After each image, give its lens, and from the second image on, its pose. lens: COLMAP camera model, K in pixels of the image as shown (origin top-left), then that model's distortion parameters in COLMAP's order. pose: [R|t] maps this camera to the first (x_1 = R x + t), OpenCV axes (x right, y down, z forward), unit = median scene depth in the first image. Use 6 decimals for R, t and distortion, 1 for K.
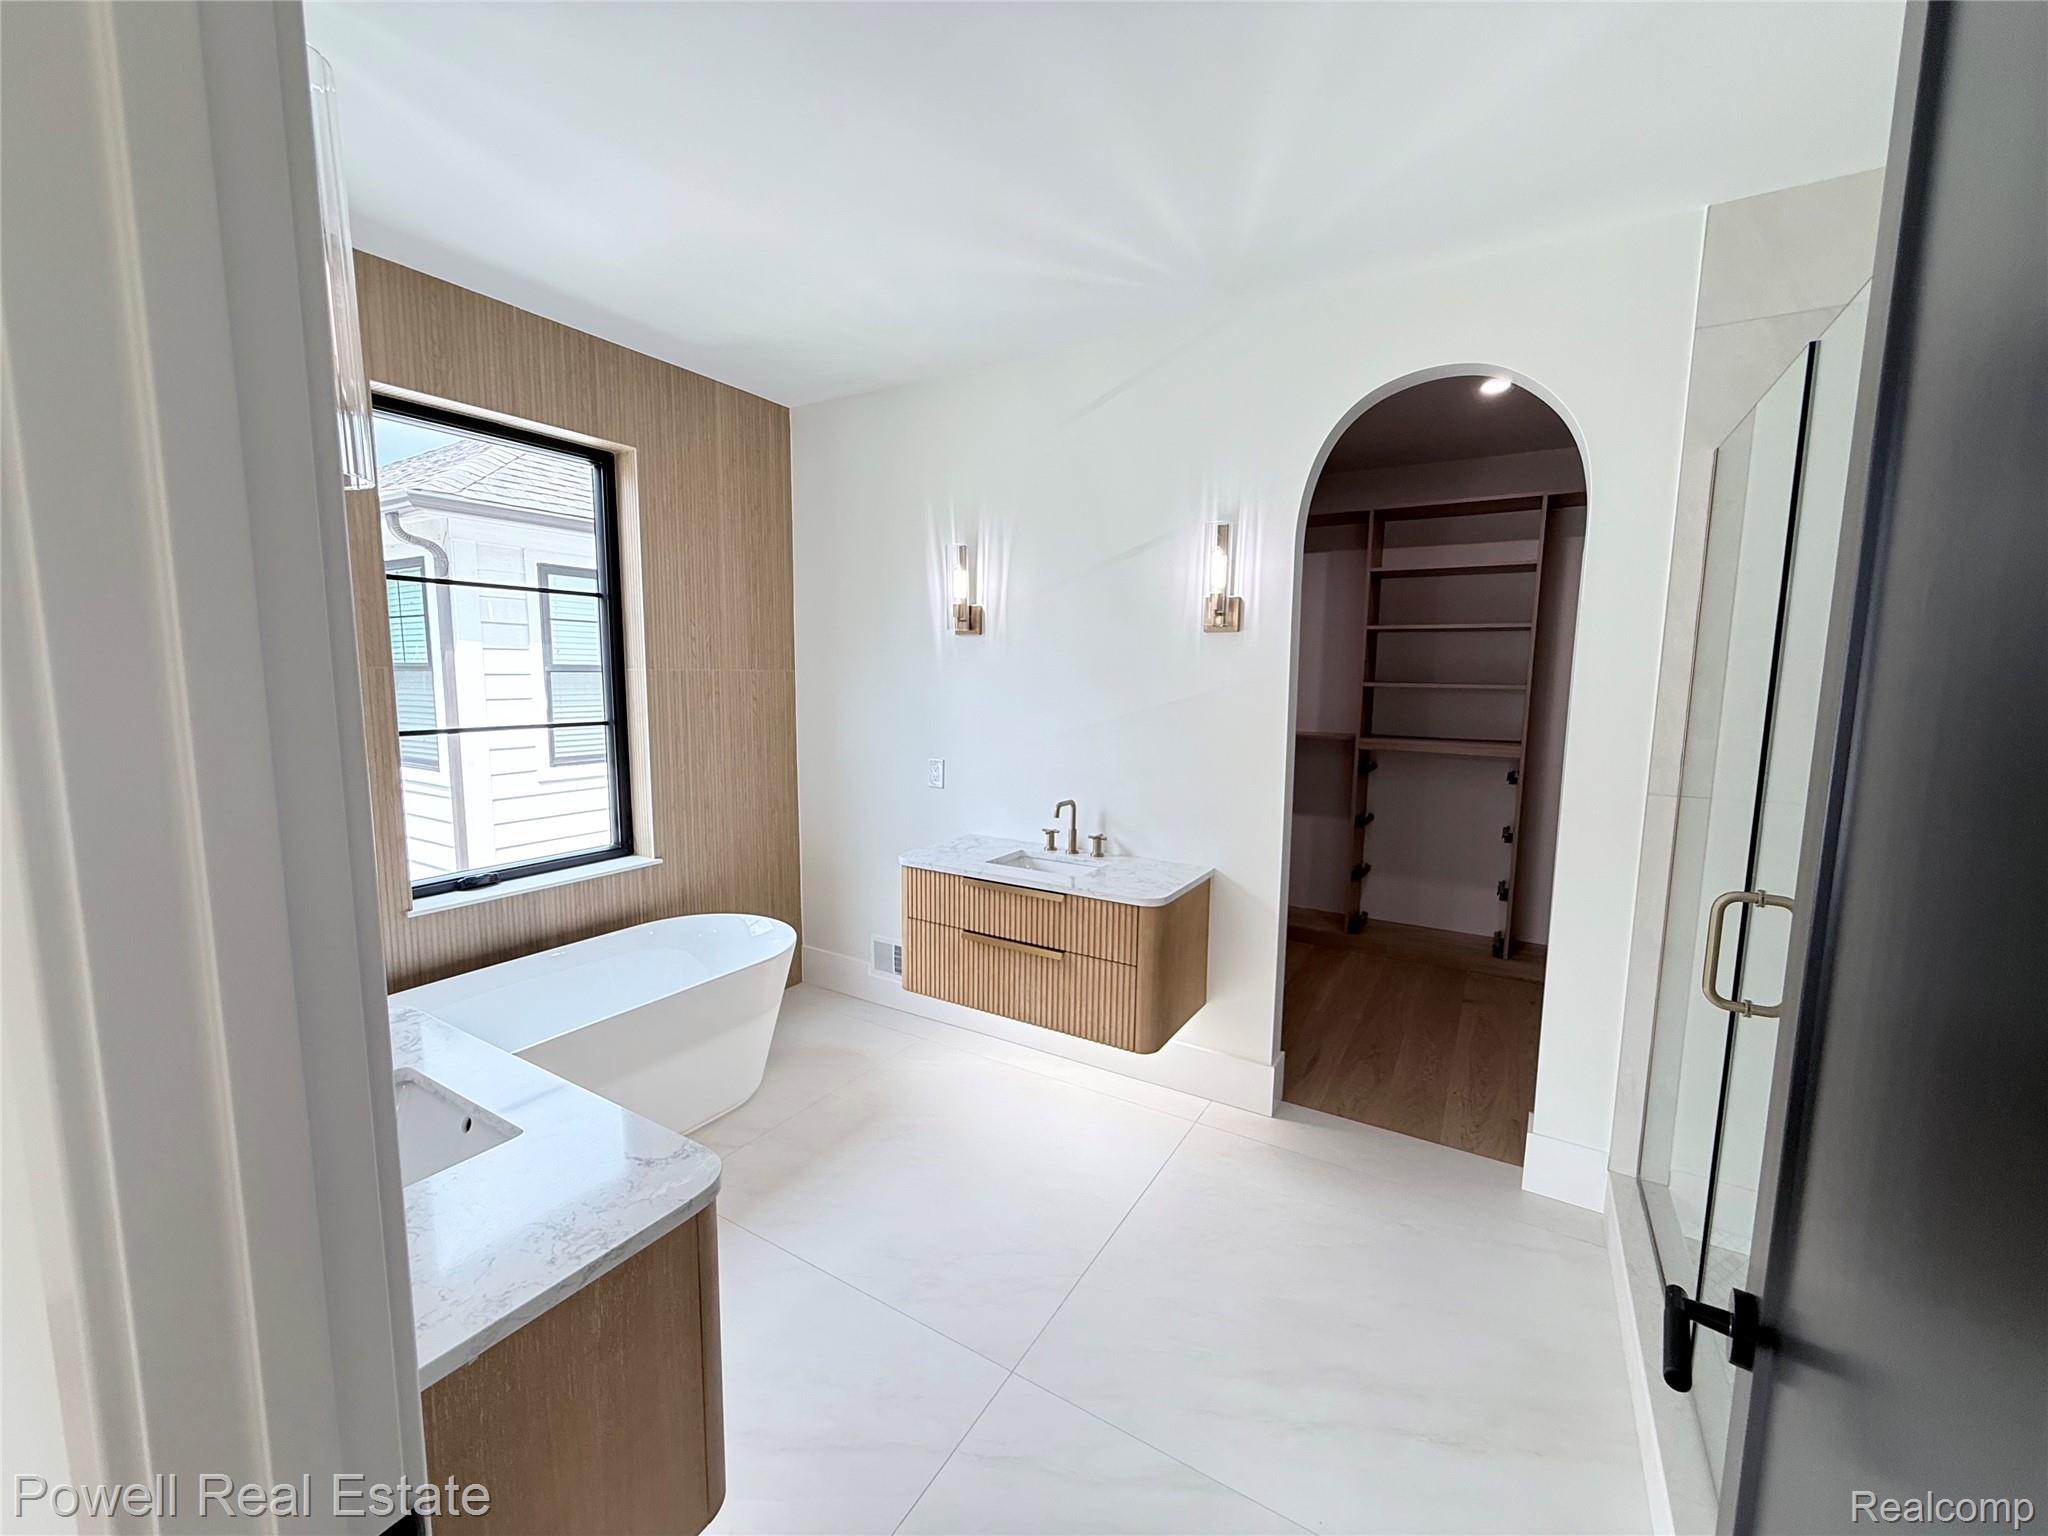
lens RADIAL K [[817.4, 0, 1027.9], [0, 817.4, 764.7], [0, 0, 1]] dist [-0.001635, 0.000147]
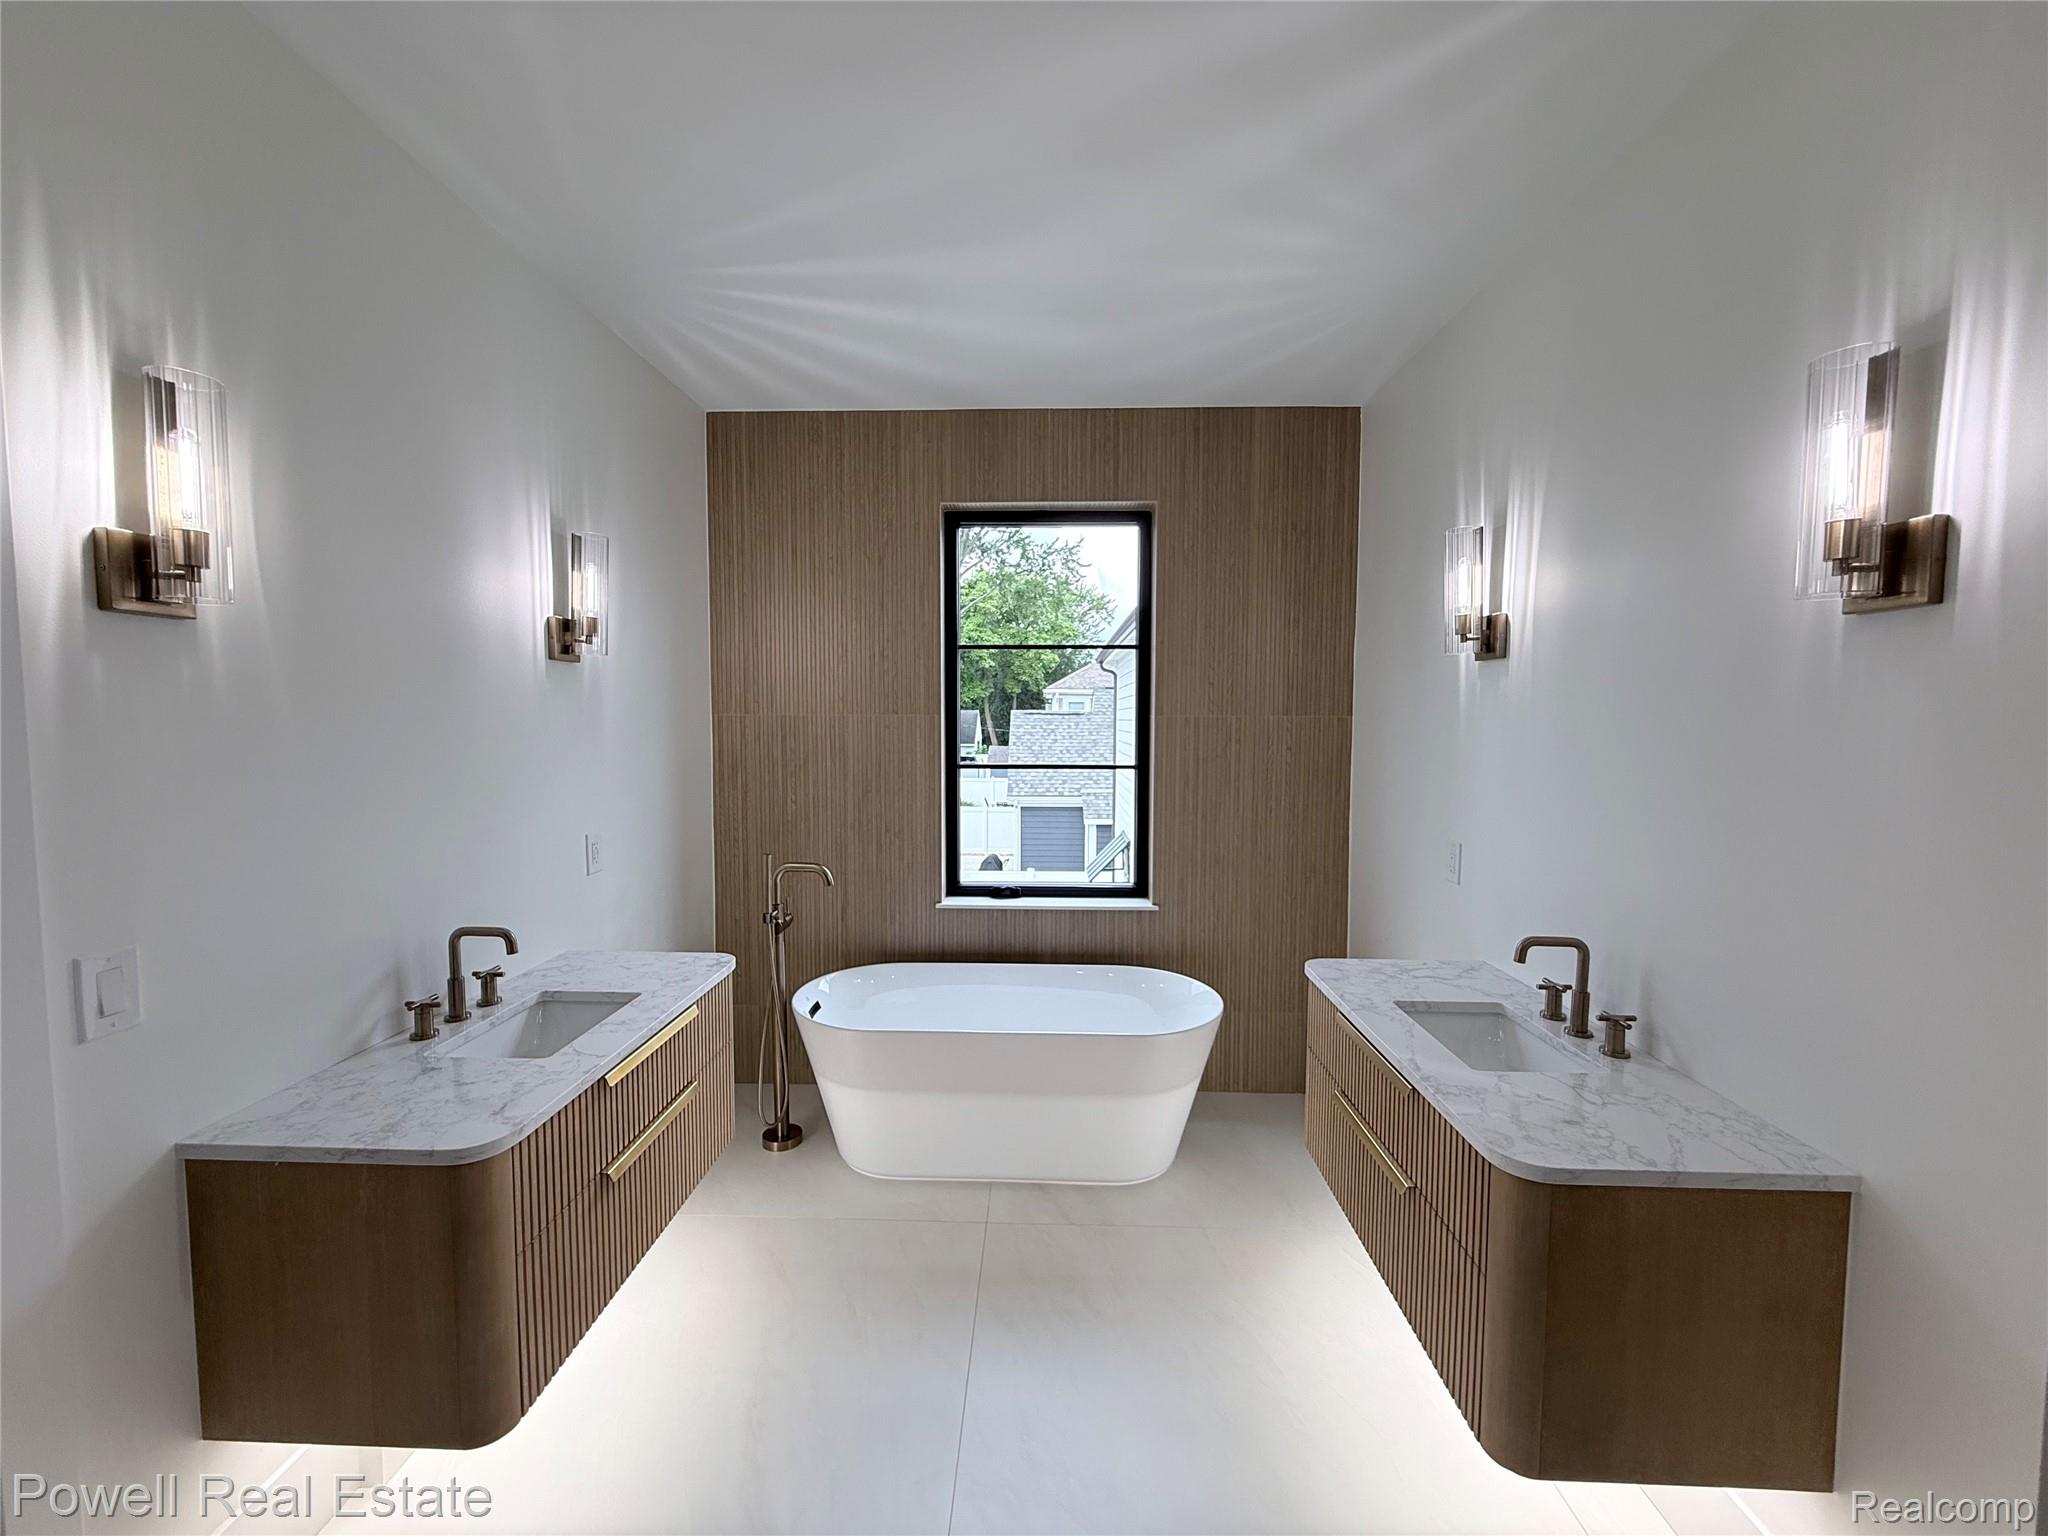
lens RADIAL K [[817.4, 0, 1021.7], [0, 817.4, 768.8], [0, 0, 1]] dist [-0.001635, 0.000147]
pose [[0.487813, 0.048308, -0.871610, 0.336936], [-0.097743, 0.995212, 0.000455, -0.035738], [0.867459, 0.084972, 0.490199, 0.366063]]
